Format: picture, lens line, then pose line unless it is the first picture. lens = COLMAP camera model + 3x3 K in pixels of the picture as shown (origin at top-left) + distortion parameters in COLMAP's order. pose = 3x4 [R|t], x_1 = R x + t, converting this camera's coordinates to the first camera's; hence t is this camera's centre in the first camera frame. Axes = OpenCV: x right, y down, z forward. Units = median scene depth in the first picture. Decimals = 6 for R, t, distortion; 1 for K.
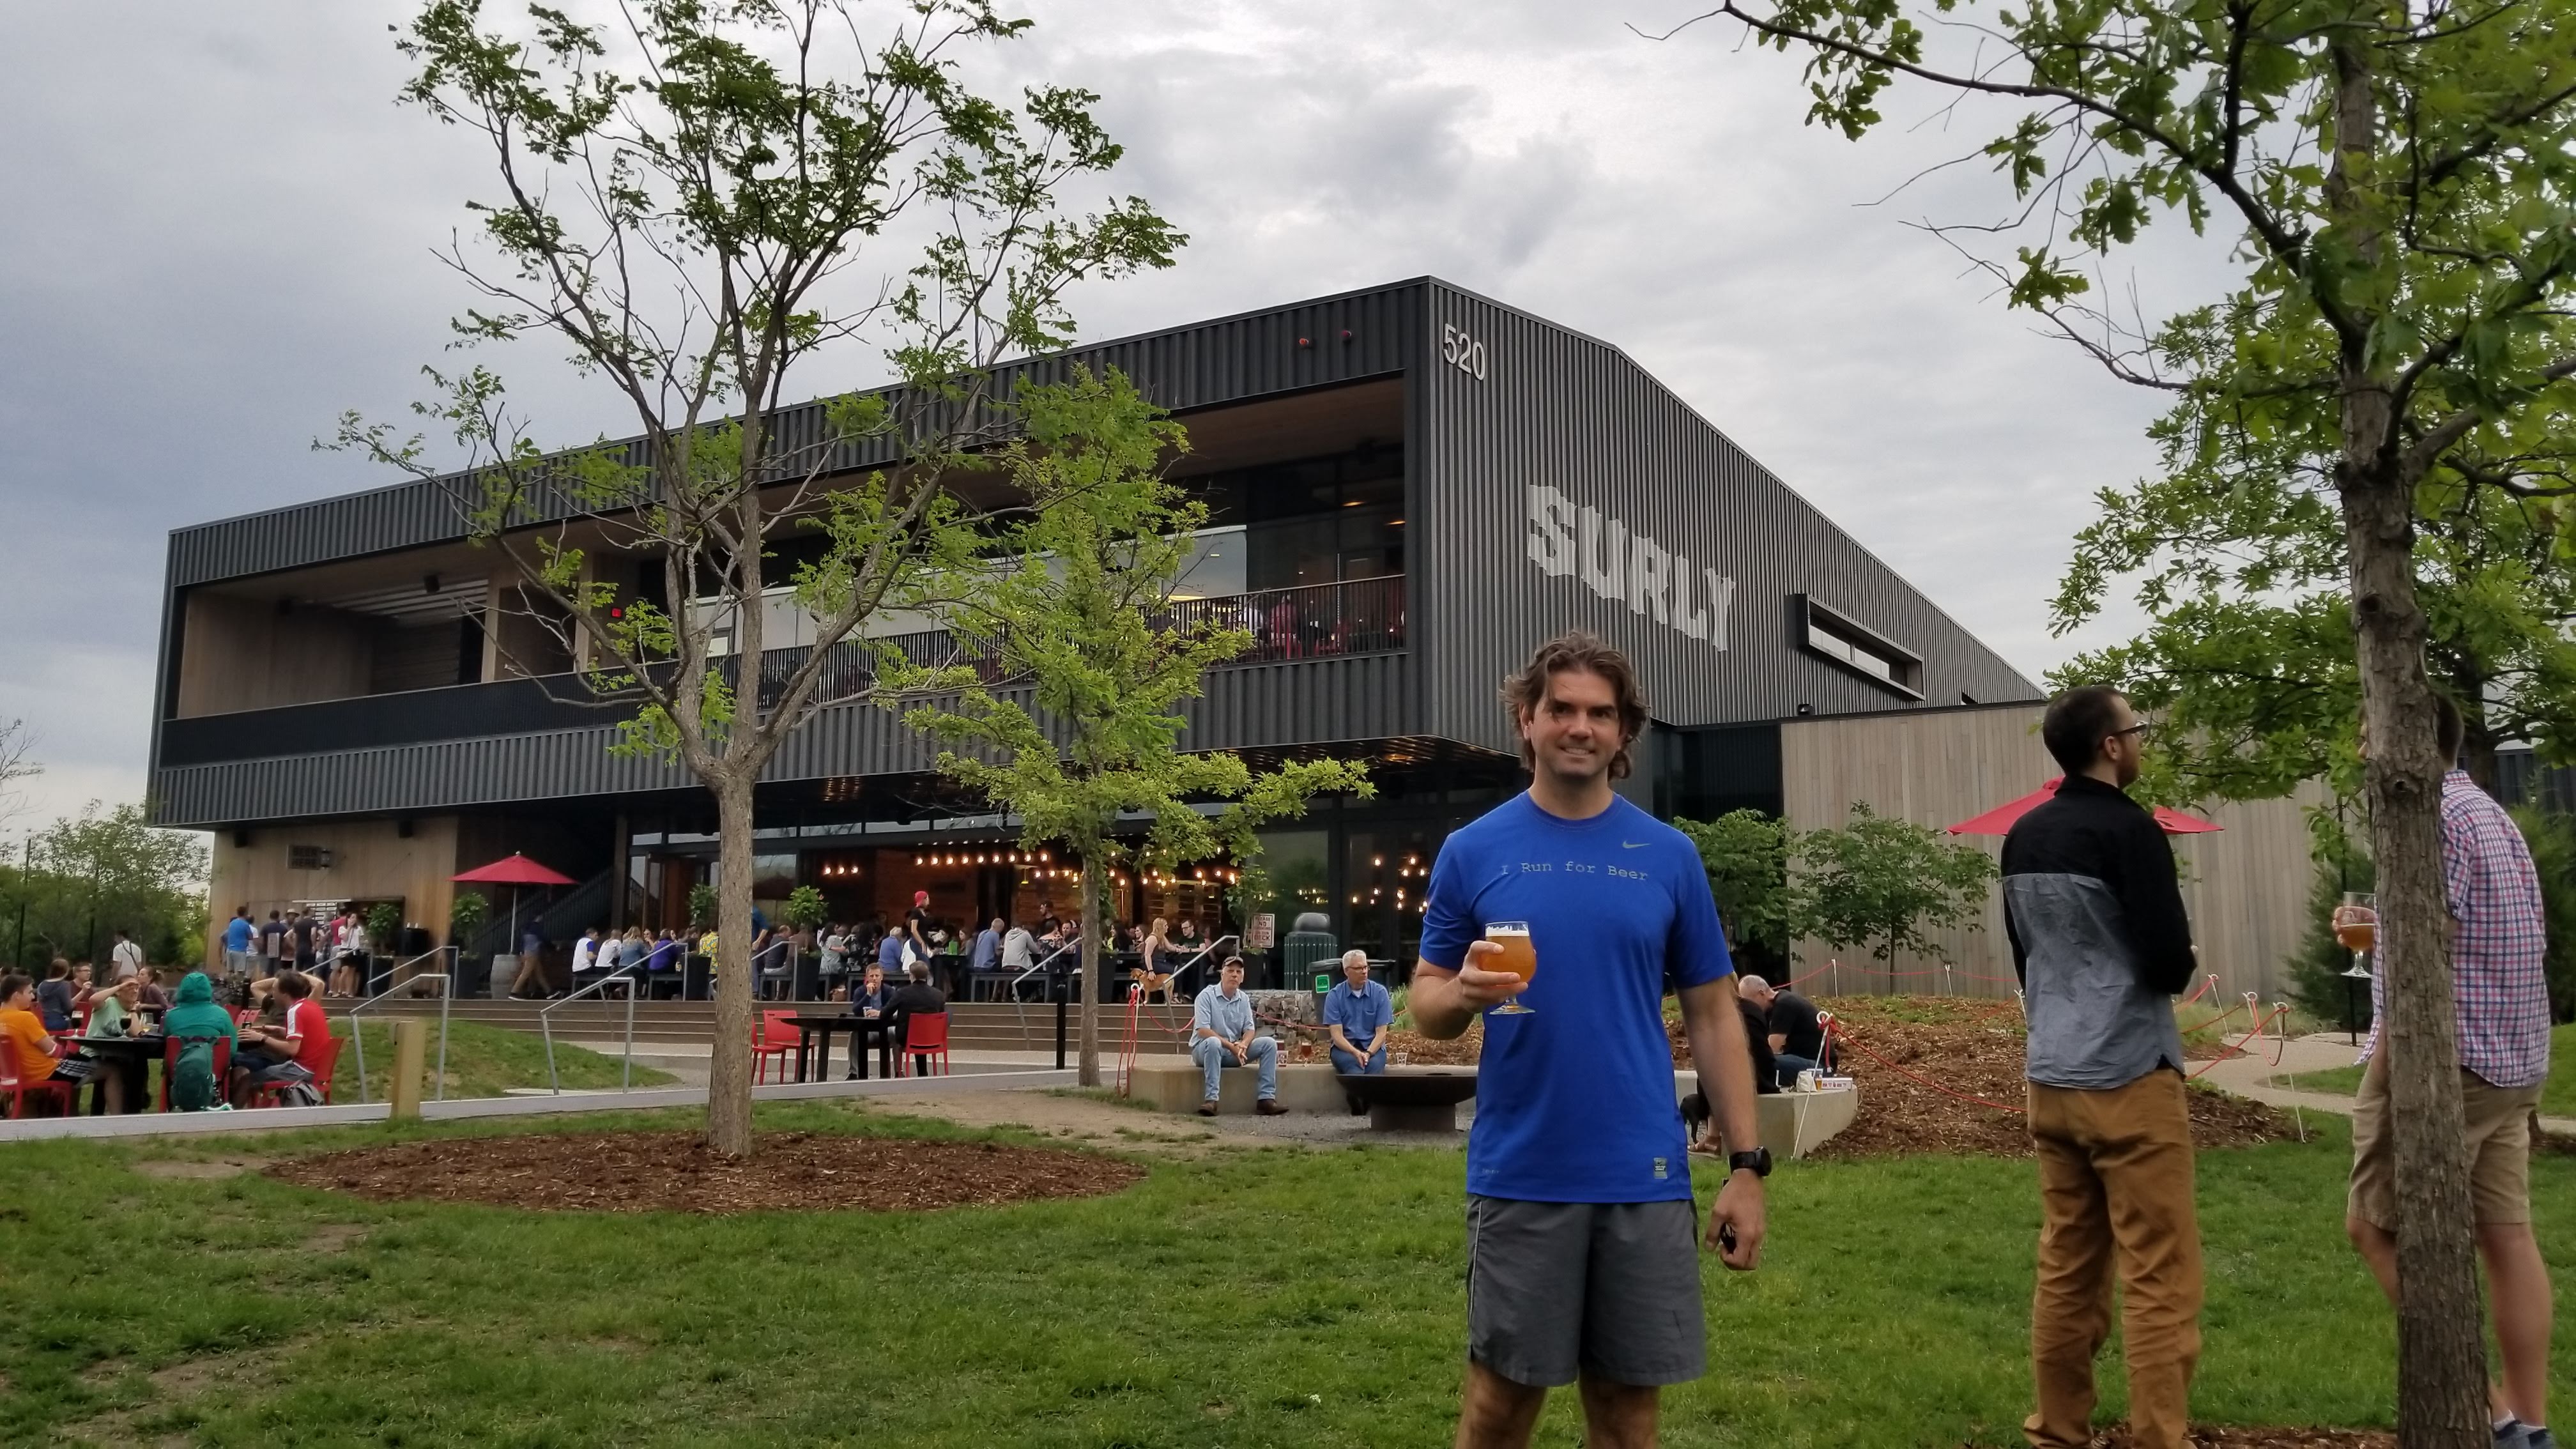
lens RADIAL K [[1972.7, 0, 1283.5], [0, 1972.7, 717.3], [0, 0, 1]] dist [-0.002990, -0.000697]
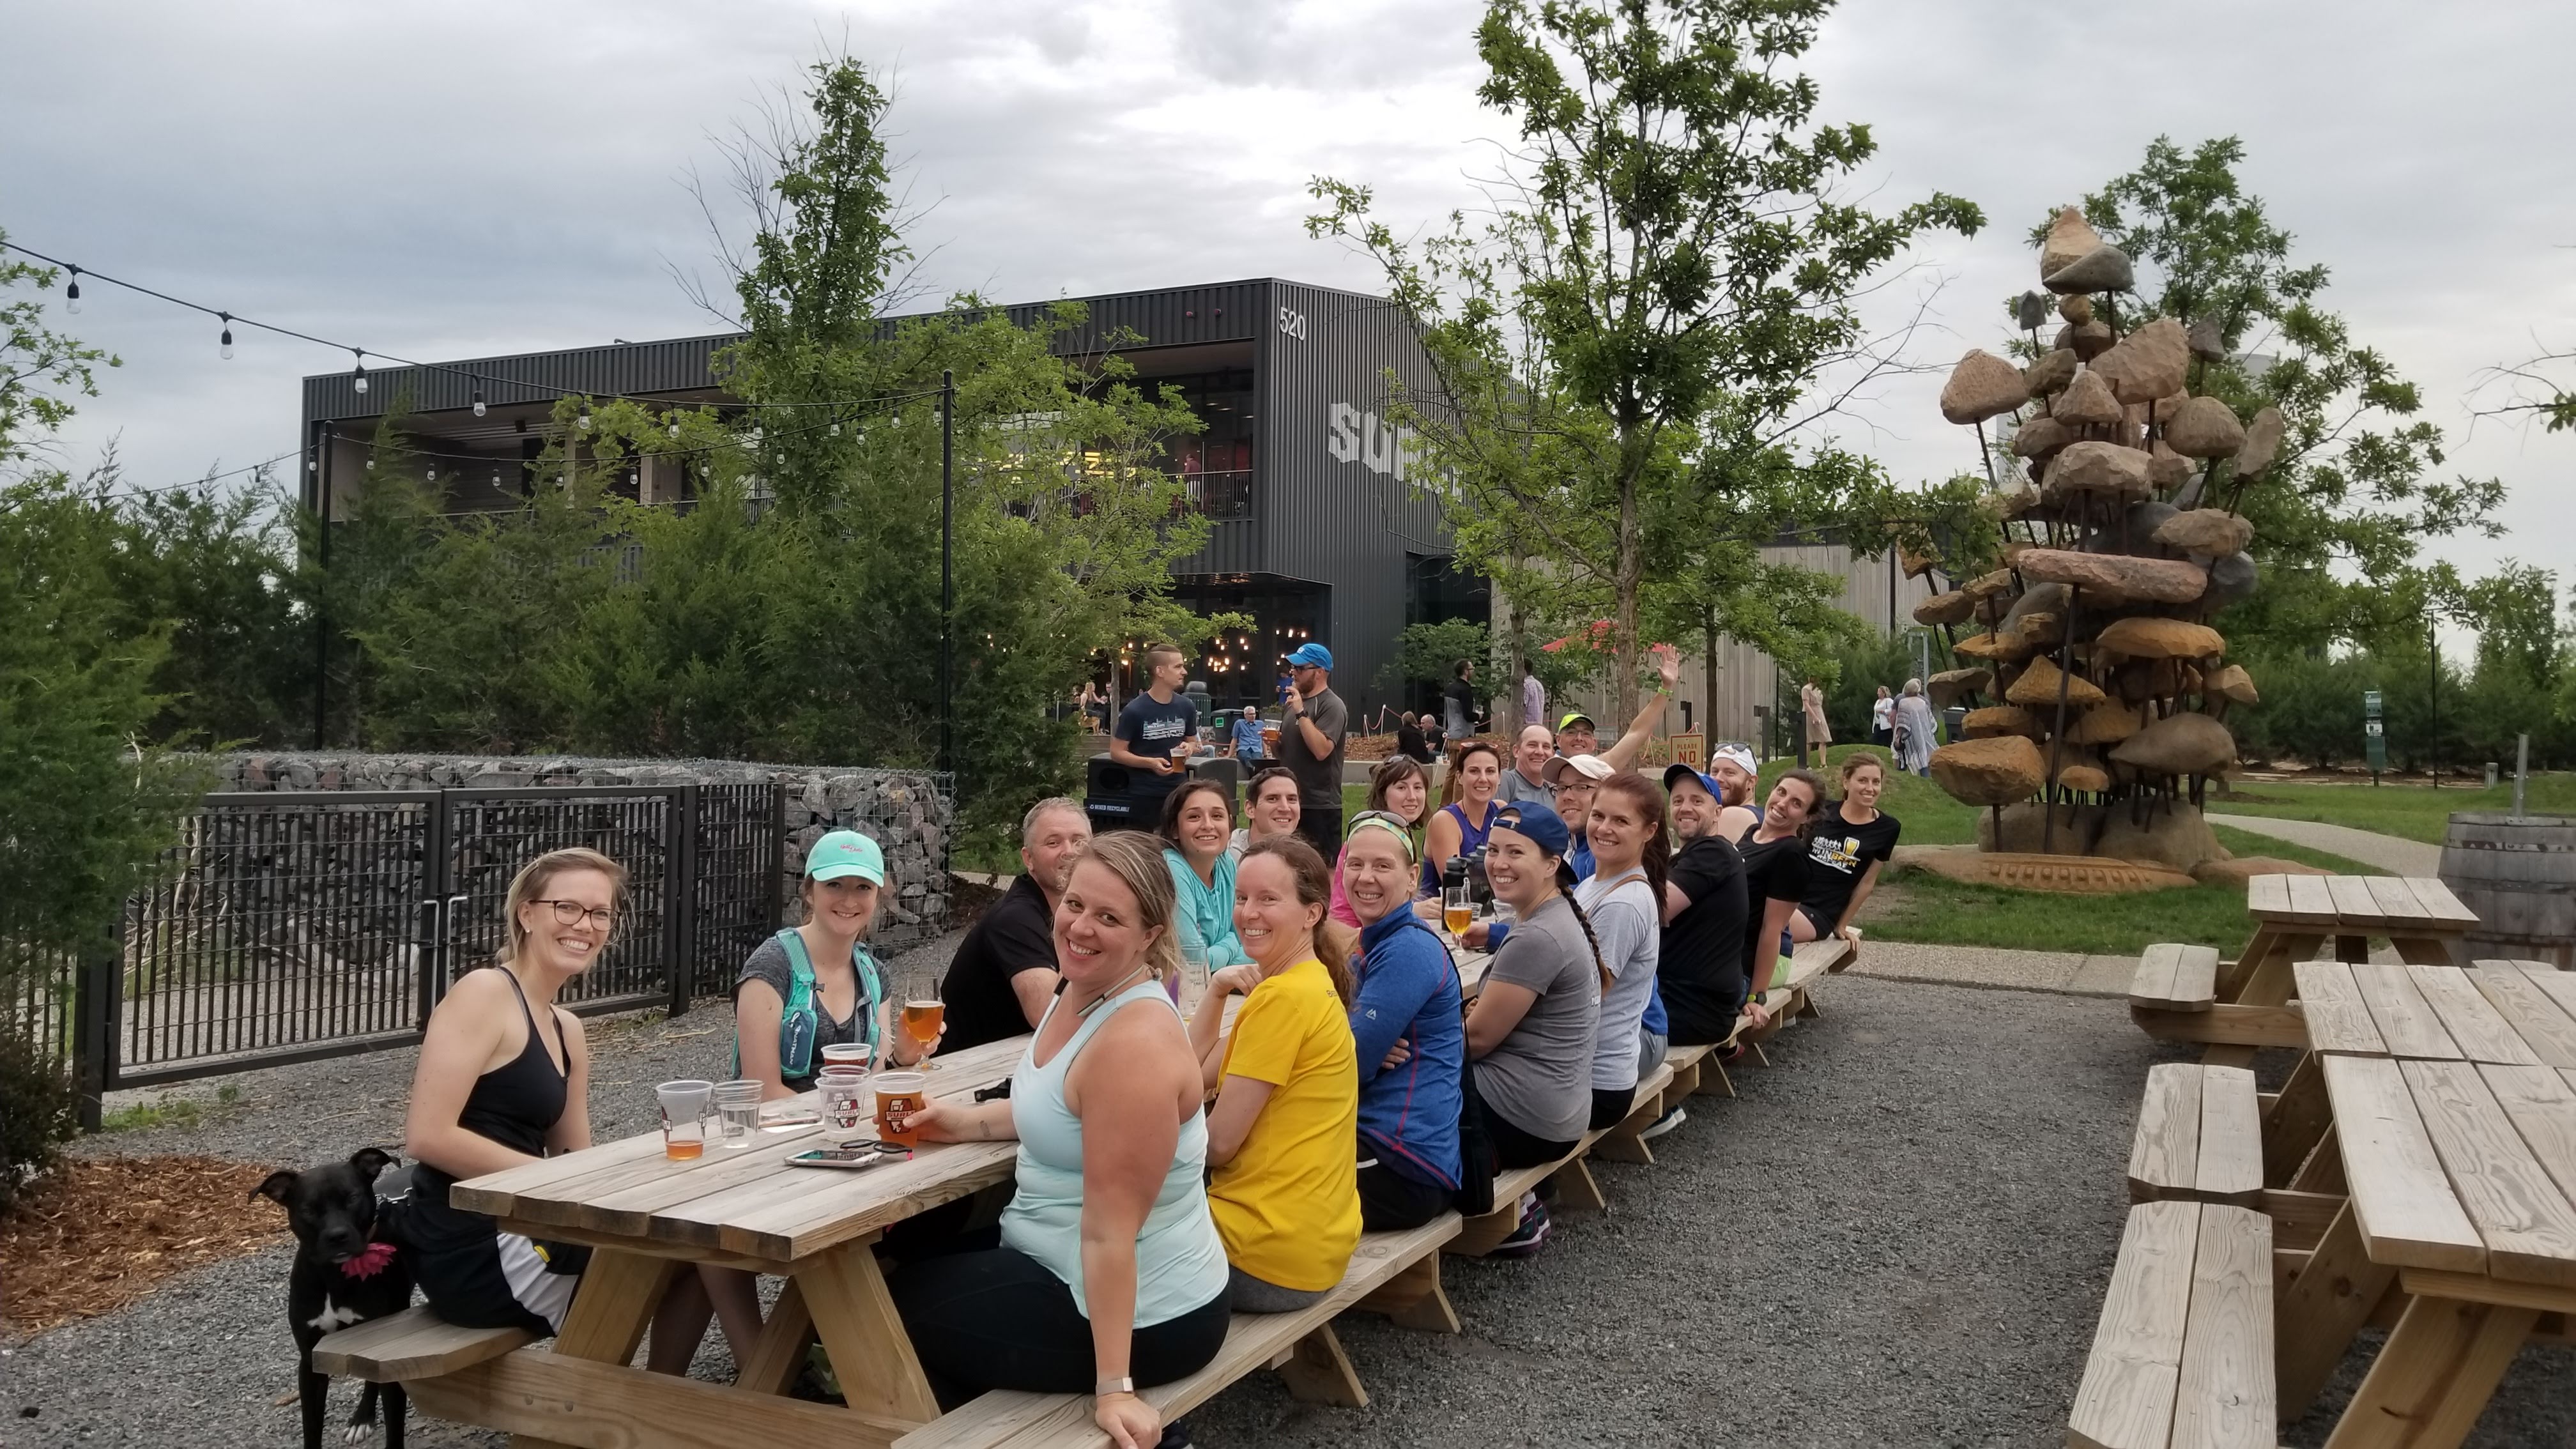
lens RADIAL K [[1972.7, 0, 1287.8], [0, 1972.7, 725.7], [0, 0, 1]] dist [-0.002990, -0.000697]
pose [[0.993657, 0.006904, 0.112245, -0.081878], [-0.021717, 0.991106, 0.131288, -0.071758], [-0.110340, -0.132893, 0.984969, -0.559744]]
